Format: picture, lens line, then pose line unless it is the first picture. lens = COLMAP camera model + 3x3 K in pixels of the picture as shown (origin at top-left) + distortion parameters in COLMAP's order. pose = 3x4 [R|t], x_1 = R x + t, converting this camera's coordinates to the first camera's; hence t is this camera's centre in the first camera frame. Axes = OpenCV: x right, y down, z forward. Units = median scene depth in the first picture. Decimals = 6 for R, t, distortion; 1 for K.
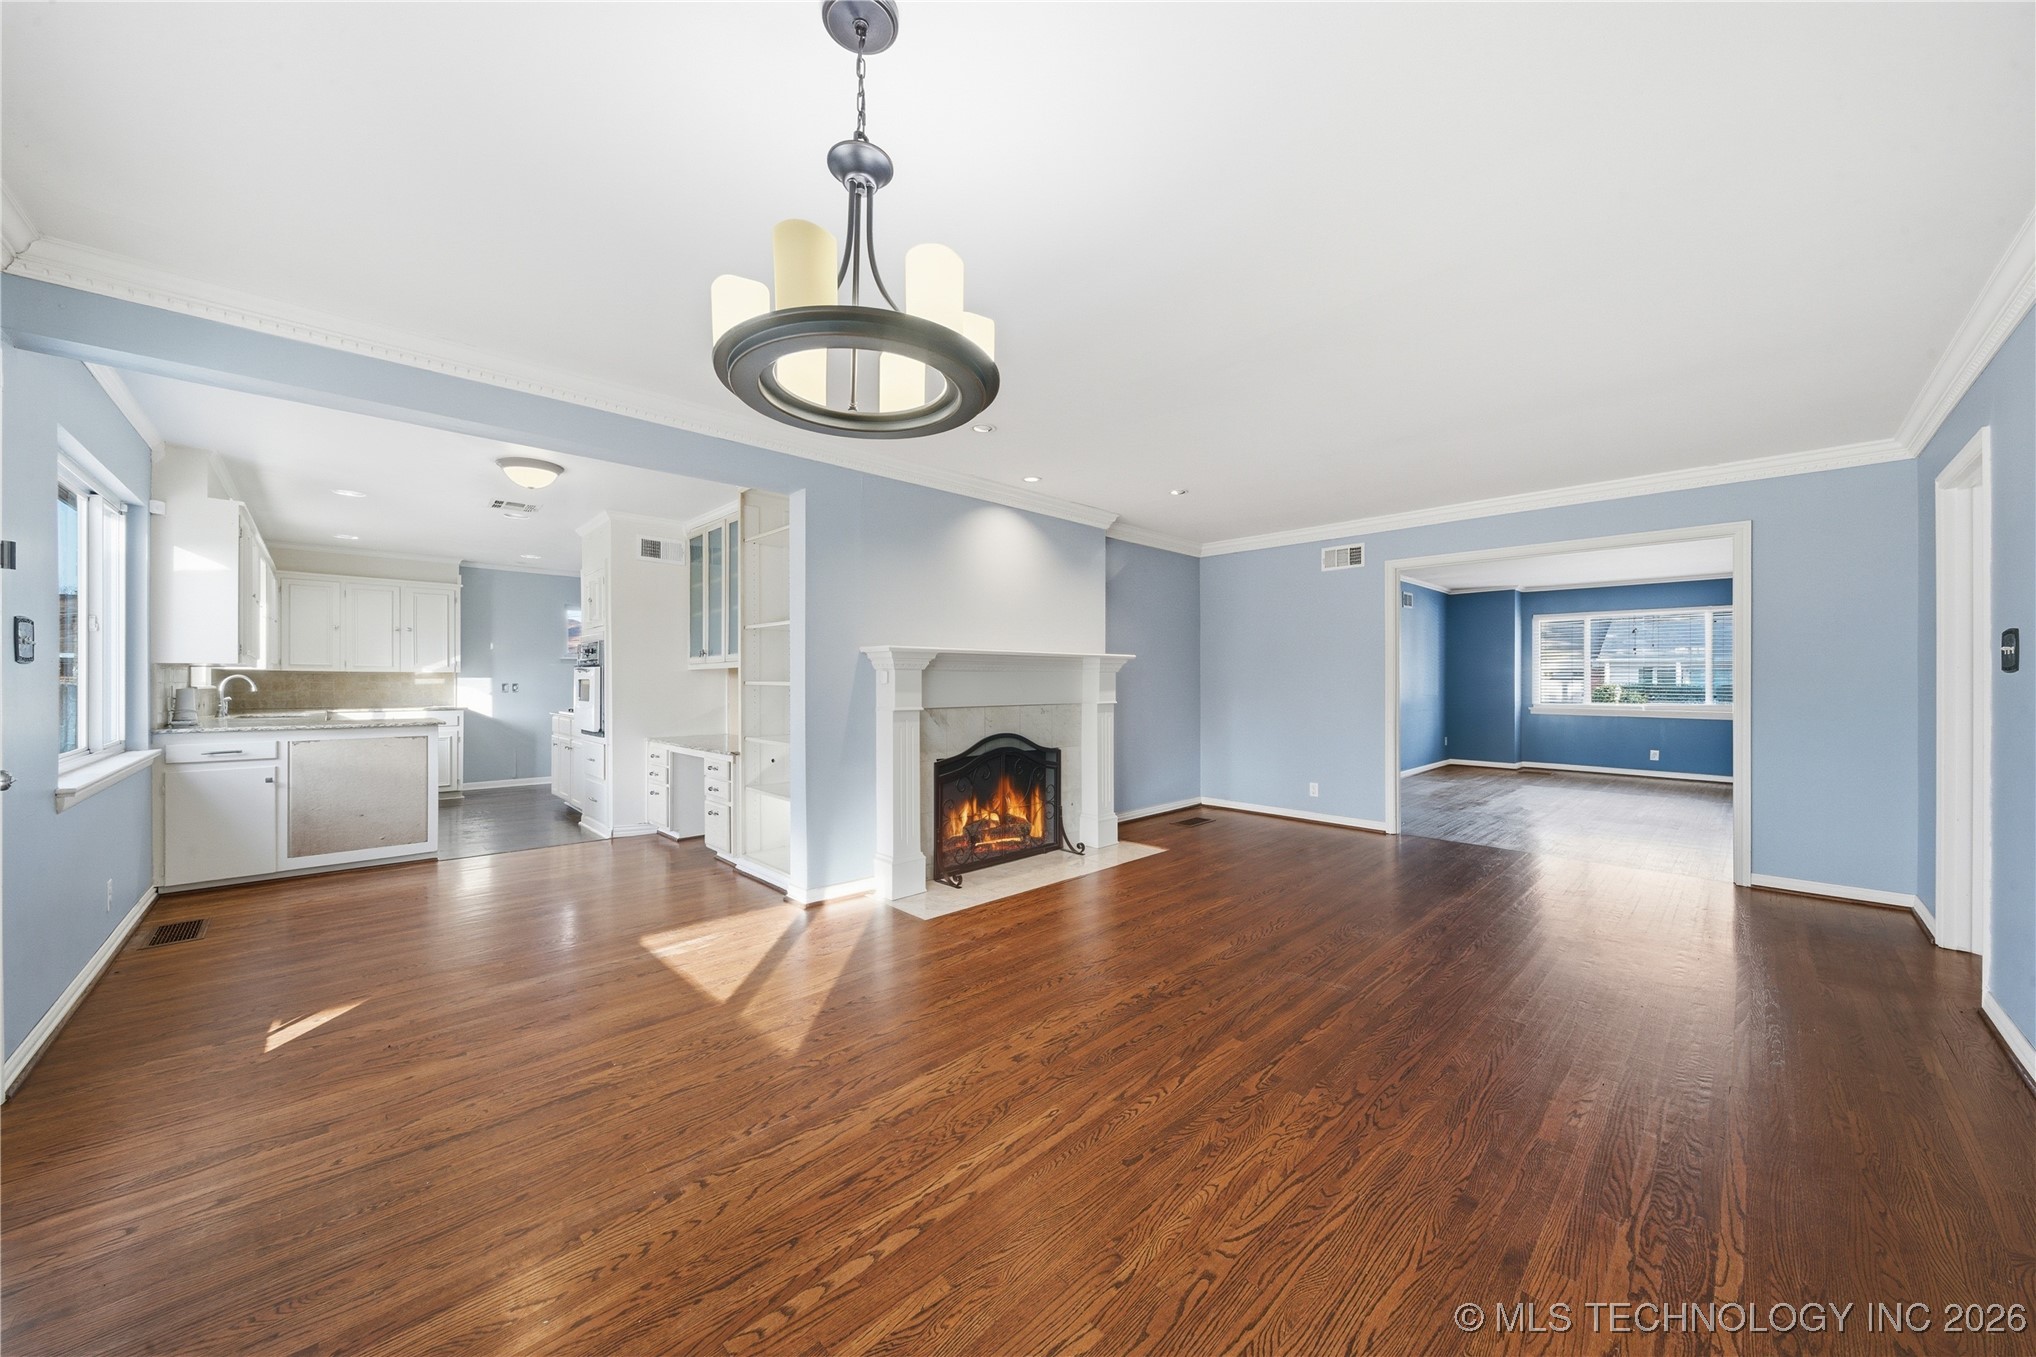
lens RADIAL K [[718.9, 0, 1018.8], [0, 718.9, 676.7], [0, 0, 1]] dist [-0.001970, -0.000375]
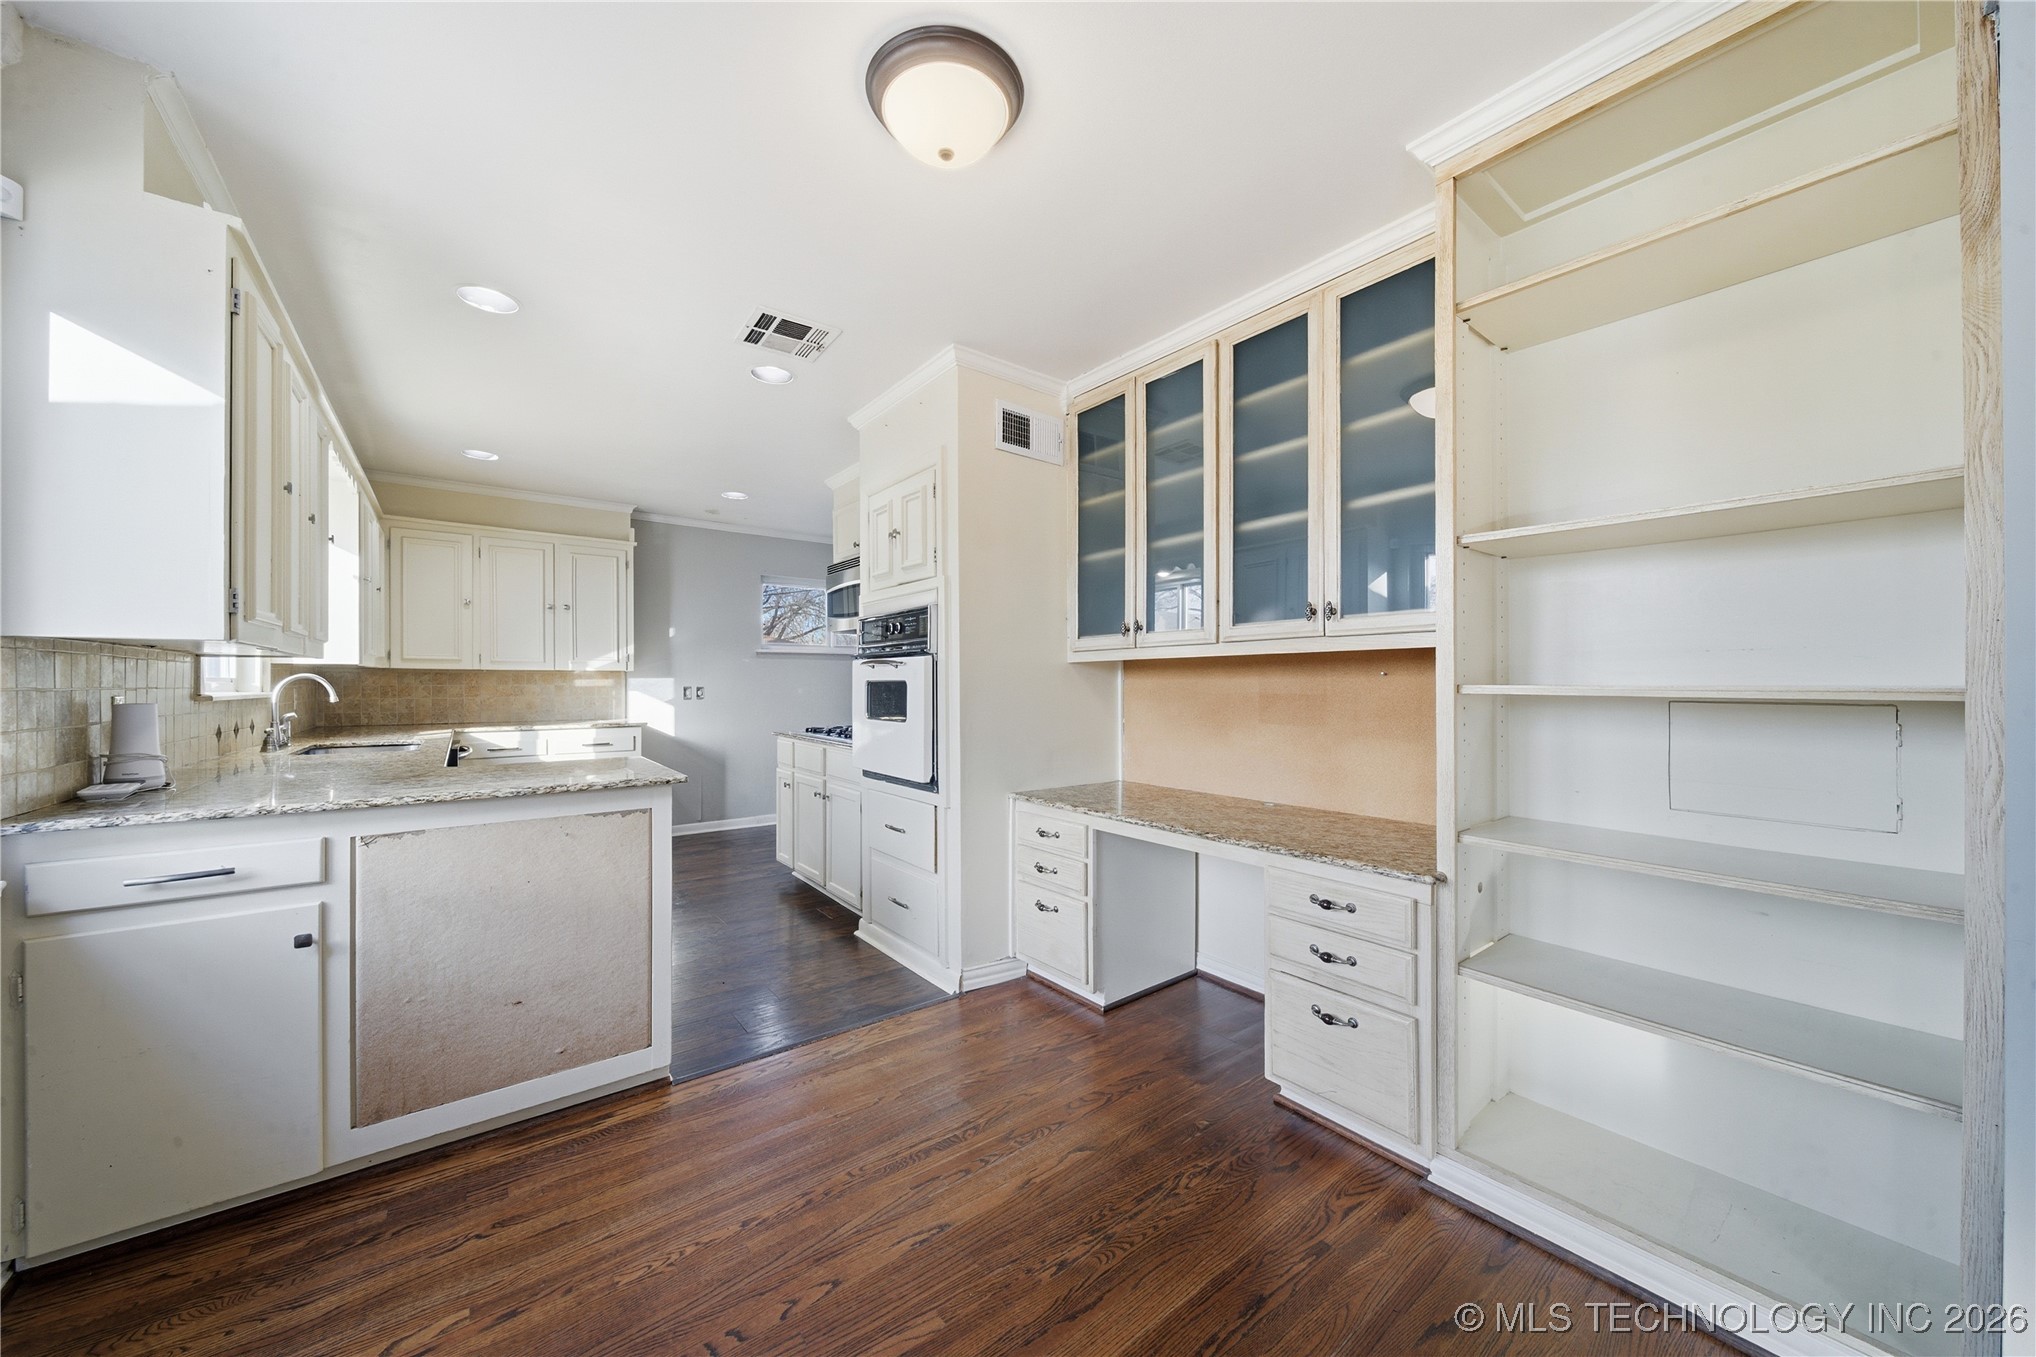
lens RADIAL K [[718.9, 0, 1014.5], [0, 718.9, 677.3], [0, 0, 1]] dist [-0.001970, -0.000375]
pose [[0.993651, -0.001407, -0.112501, -0.456544], [0.001344, 0.999999, -0.000631, 0.001769], [0.112502, 0.000475, 0.993651, 0.484750]]
